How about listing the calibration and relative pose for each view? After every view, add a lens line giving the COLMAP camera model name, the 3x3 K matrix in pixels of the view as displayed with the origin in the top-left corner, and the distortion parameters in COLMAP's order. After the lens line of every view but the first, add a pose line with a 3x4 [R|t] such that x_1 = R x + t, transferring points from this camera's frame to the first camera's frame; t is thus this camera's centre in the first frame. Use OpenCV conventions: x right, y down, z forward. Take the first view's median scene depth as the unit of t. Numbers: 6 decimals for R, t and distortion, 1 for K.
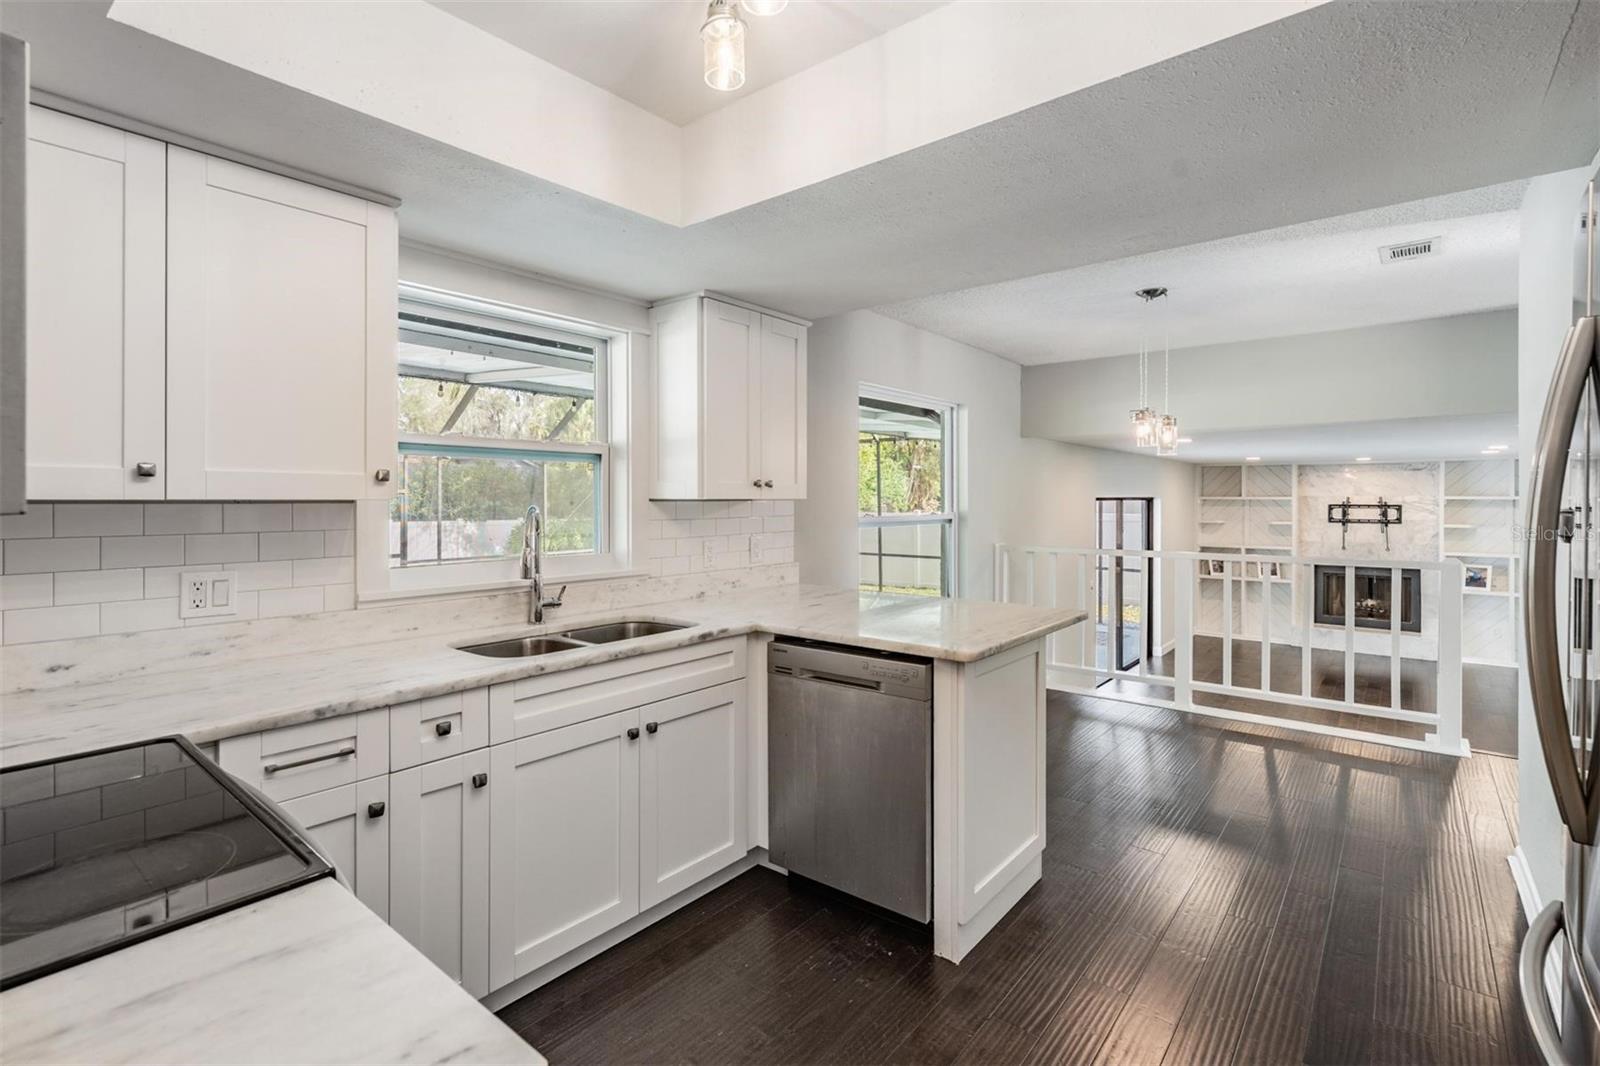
lens RADIAL K [[738.7, 0, 821.4], [0, 738.7, 500.1], [0, 0, 1]] dist [0.005025, 0.000319]
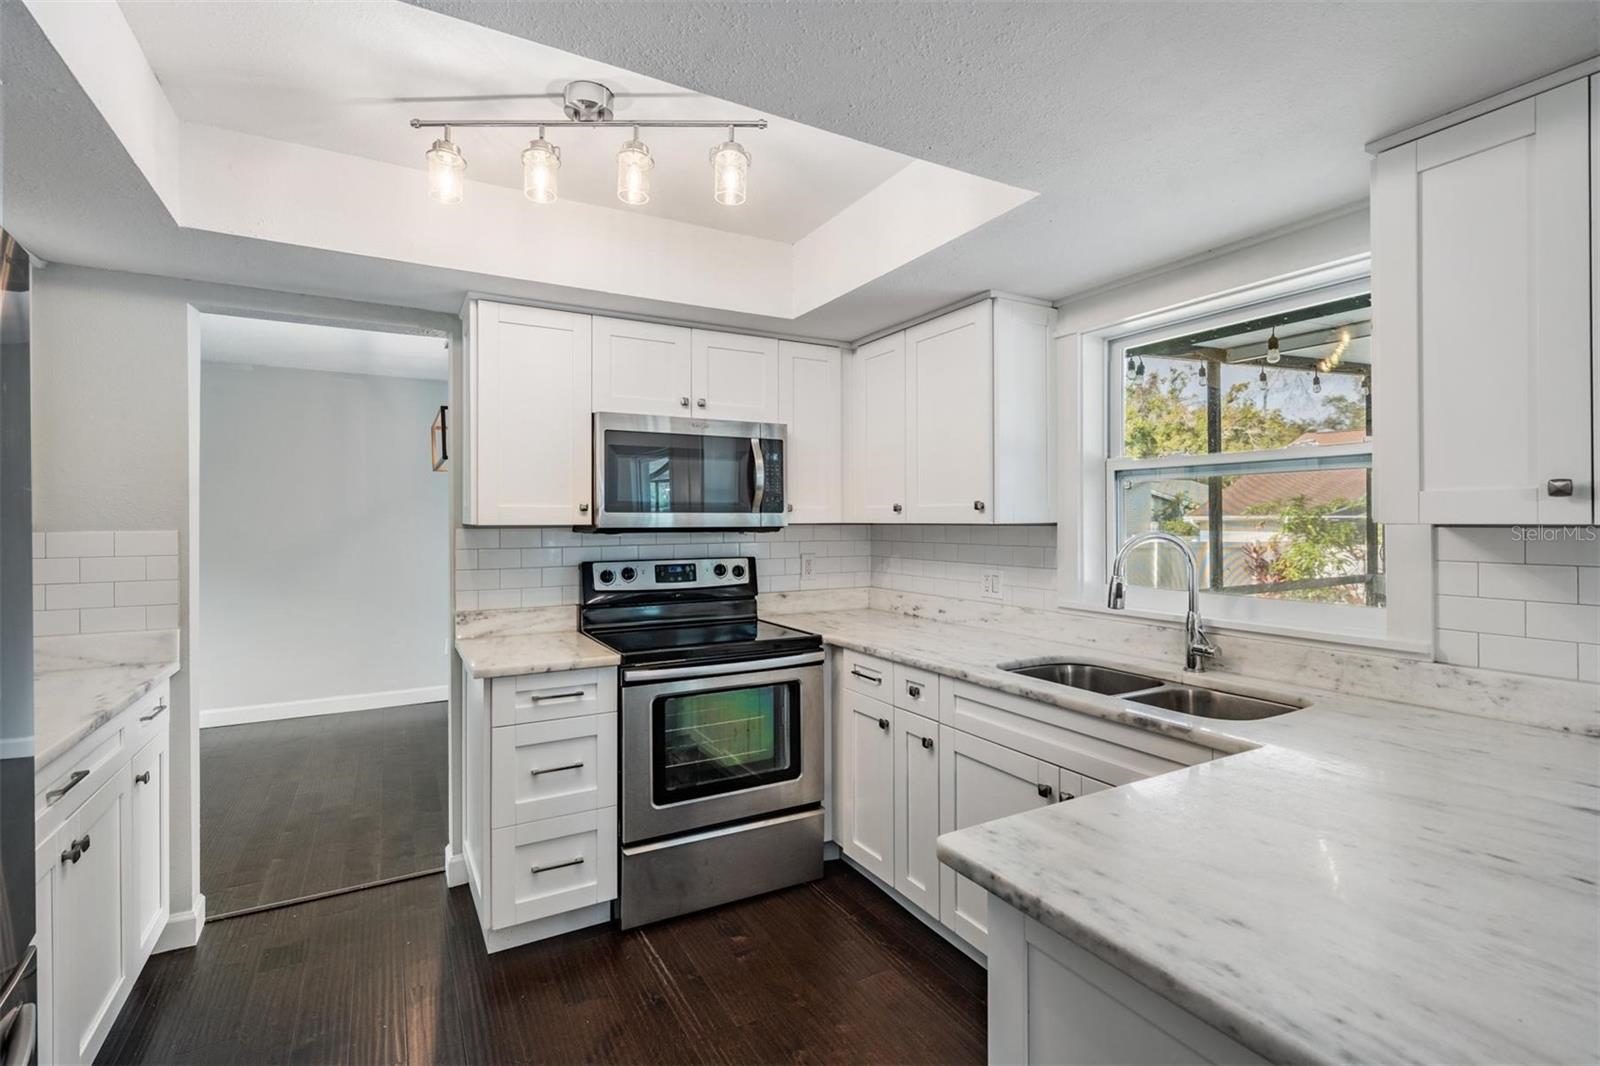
lens RADIAL K [[731.1, 0, 800.0], [0, 731.1, 533.0], [0, 0, 1]] dist [-0.000136, 0.000264]
pose [[-0.380042, 0.012511, -0.924885, 0.743511], [-0.001939, 0.999896, 0.014323, -0.001544], [0.924967, 0.007237, -0.379978, 1.204571]]
